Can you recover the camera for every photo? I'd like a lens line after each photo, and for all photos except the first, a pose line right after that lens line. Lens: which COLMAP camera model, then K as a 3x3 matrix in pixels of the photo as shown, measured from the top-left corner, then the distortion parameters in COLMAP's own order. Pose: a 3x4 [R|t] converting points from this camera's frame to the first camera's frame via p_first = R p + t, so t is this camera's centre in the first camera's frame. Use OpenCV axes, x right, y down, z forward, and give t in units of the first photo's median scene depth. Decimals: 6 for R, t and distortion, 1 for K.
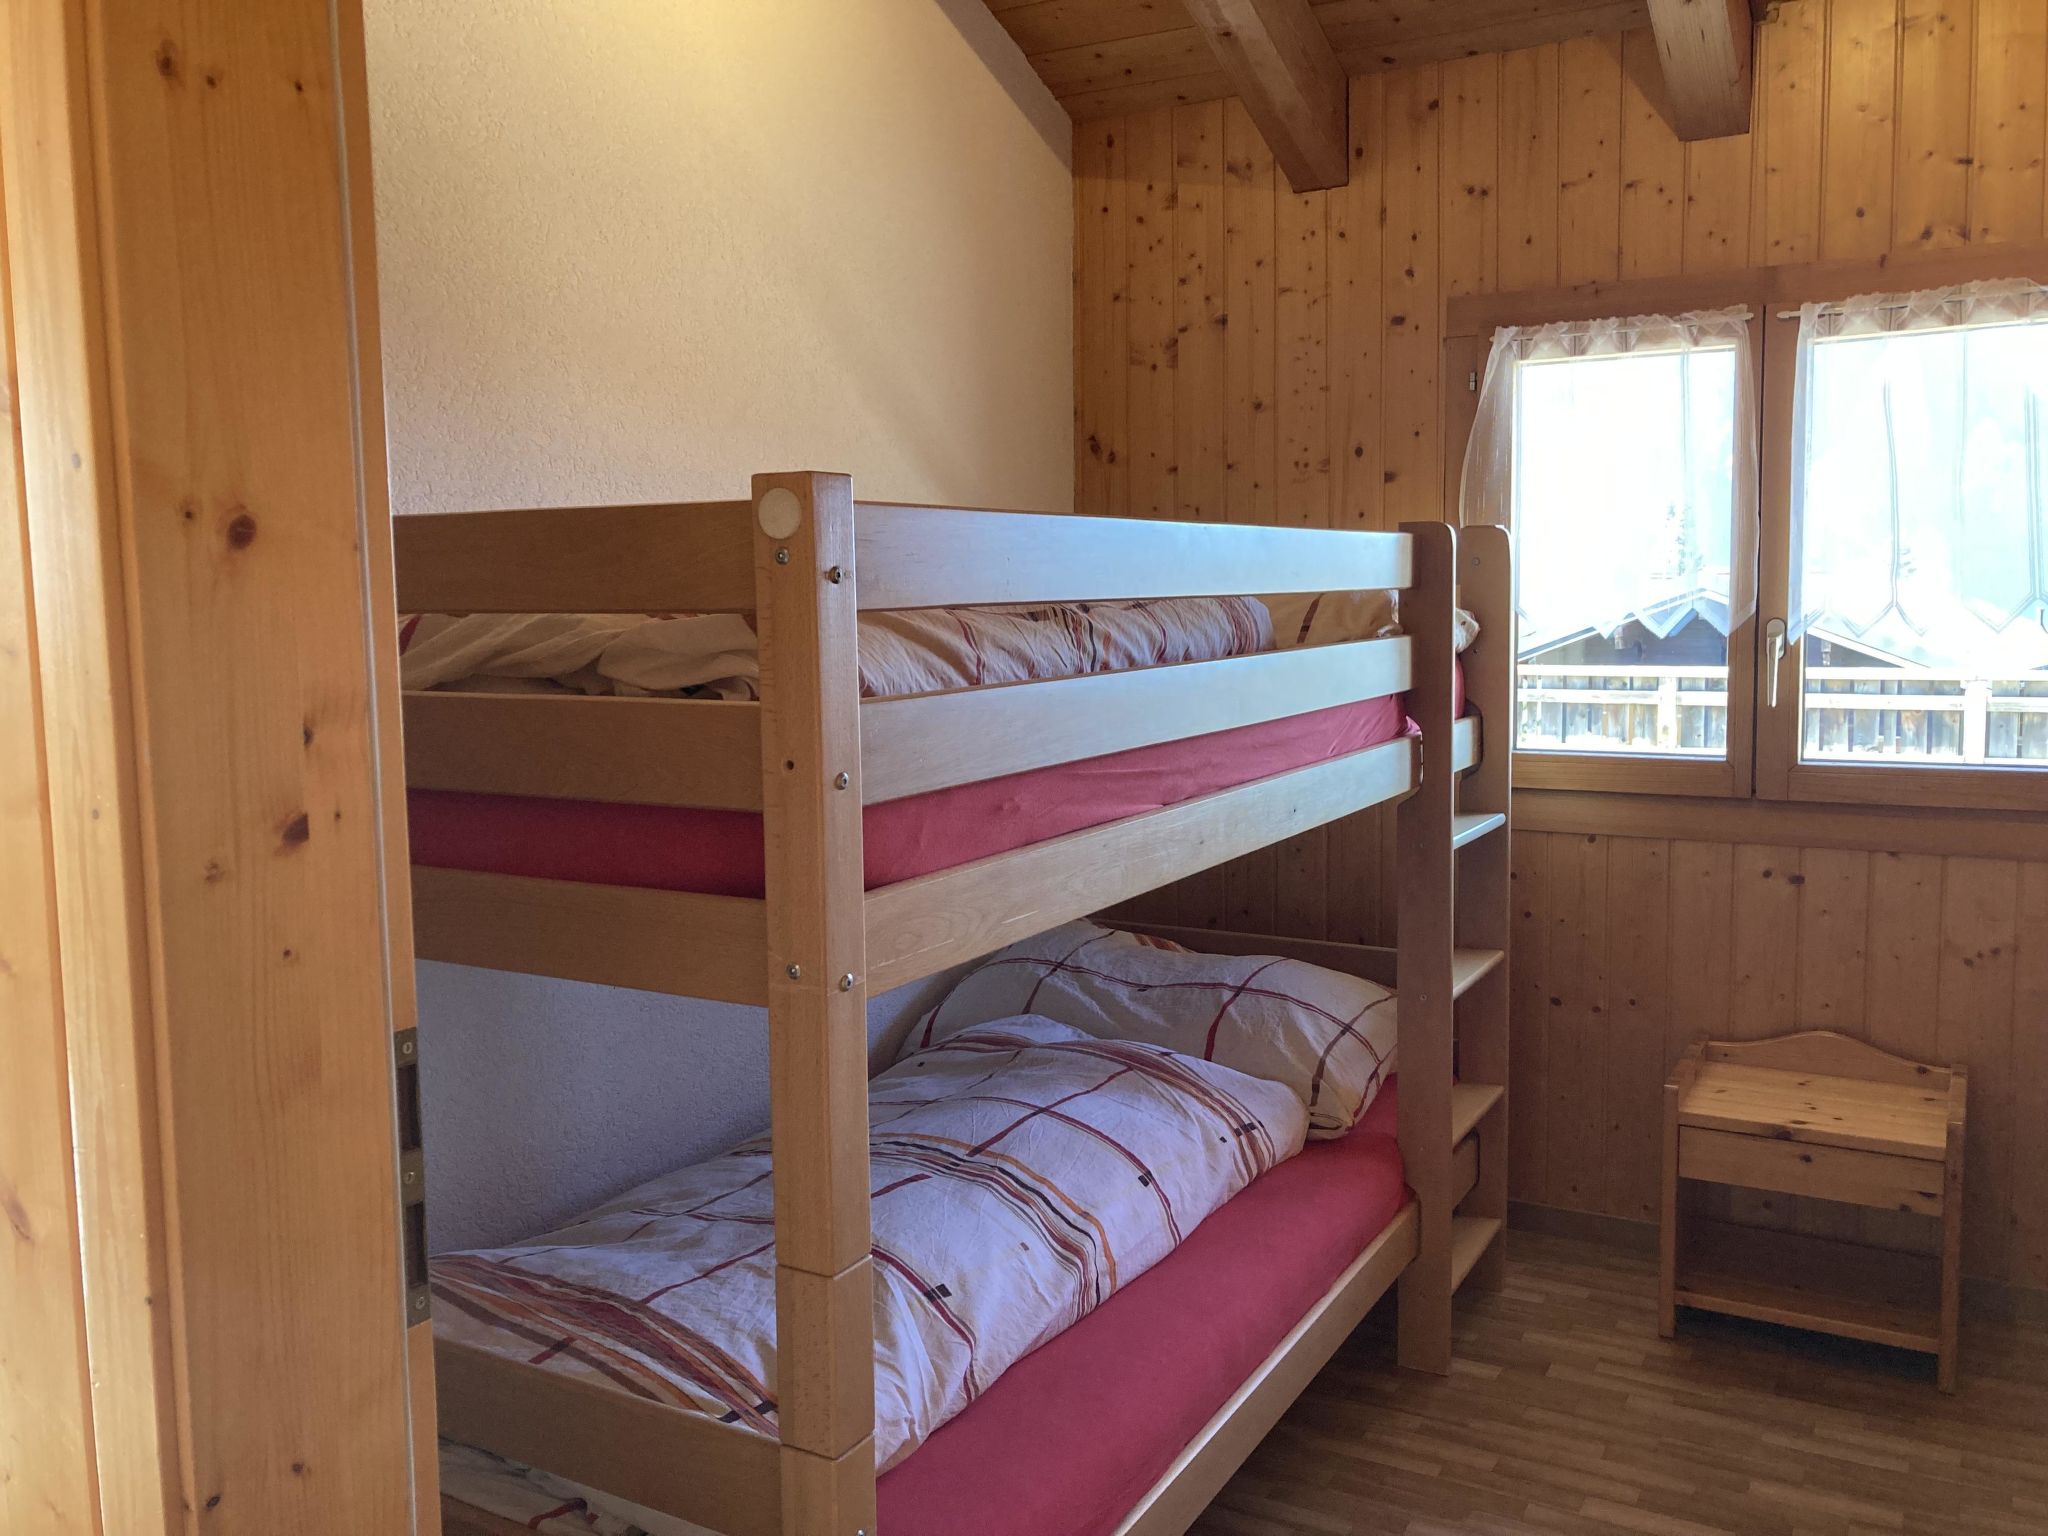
lens RADIAL K [[1722.1, 0, 1013.7], [0, 1722.1, 732.9], [0, 0, 1]] dist [0.062159, -0.057444]
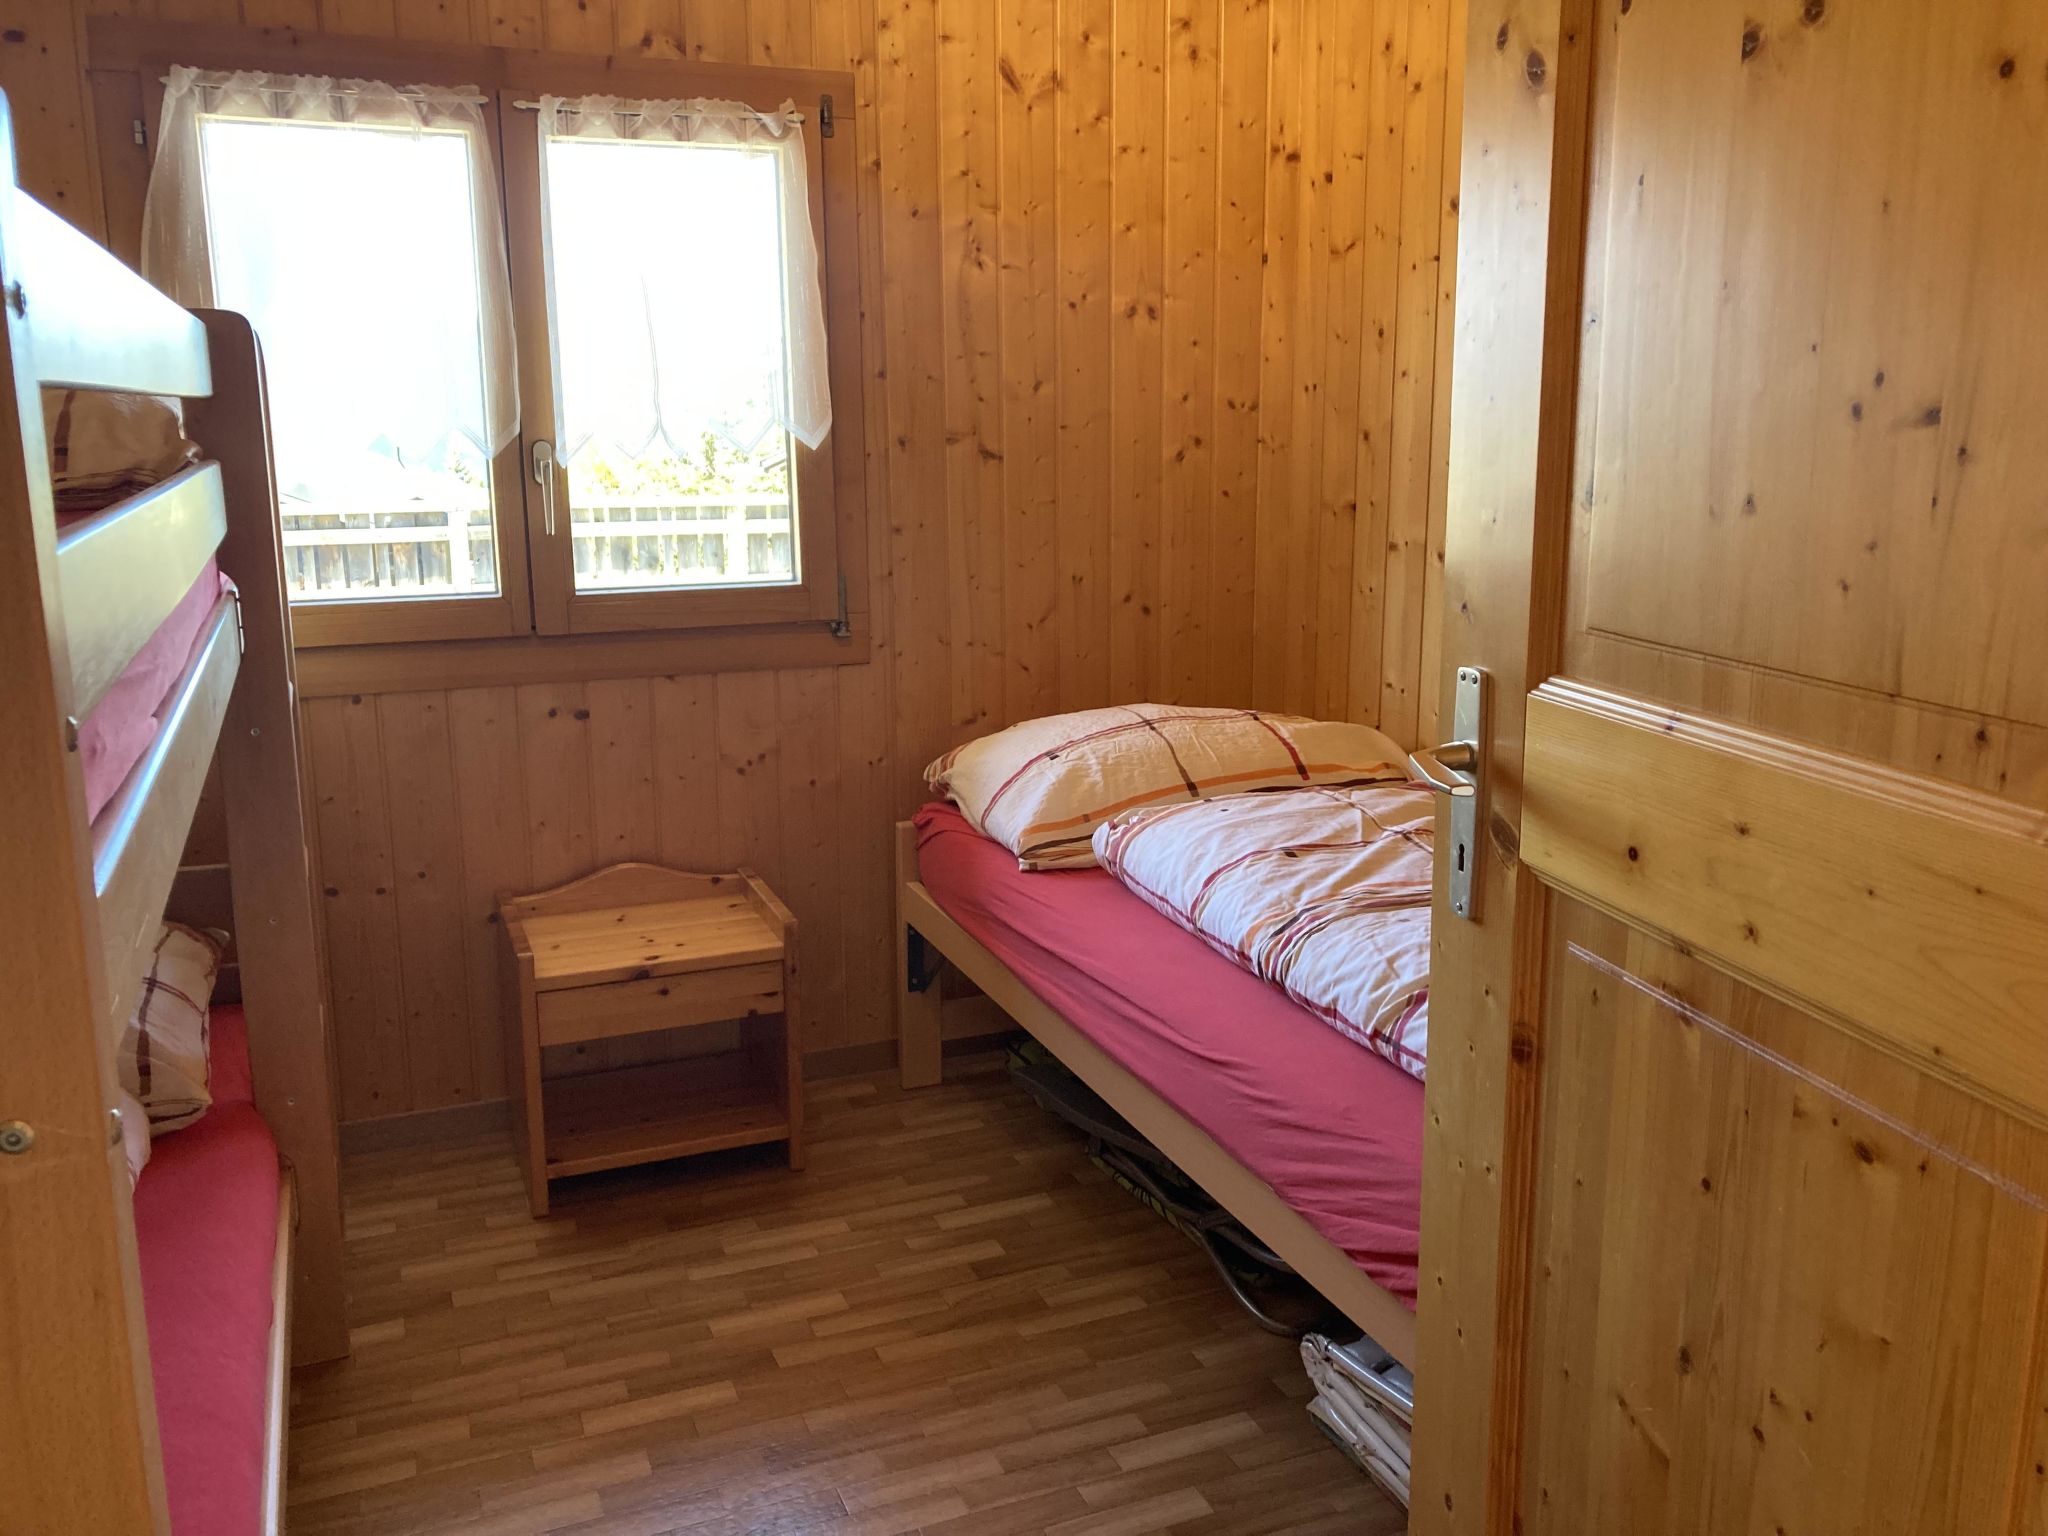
lens RADIAL K [[1722.1, 0, 1013.7], [0, 1722.1, 732.9], [0, 0, 1]] dist [0.062159, -0.057444]
pose [[0.609069, -0.135839, 0.781398, -0.162559], [0.064743, 0.990451, 0.121717, -0.007512], [-0.790471, -0.023544, 0.612047, 0.232381]]
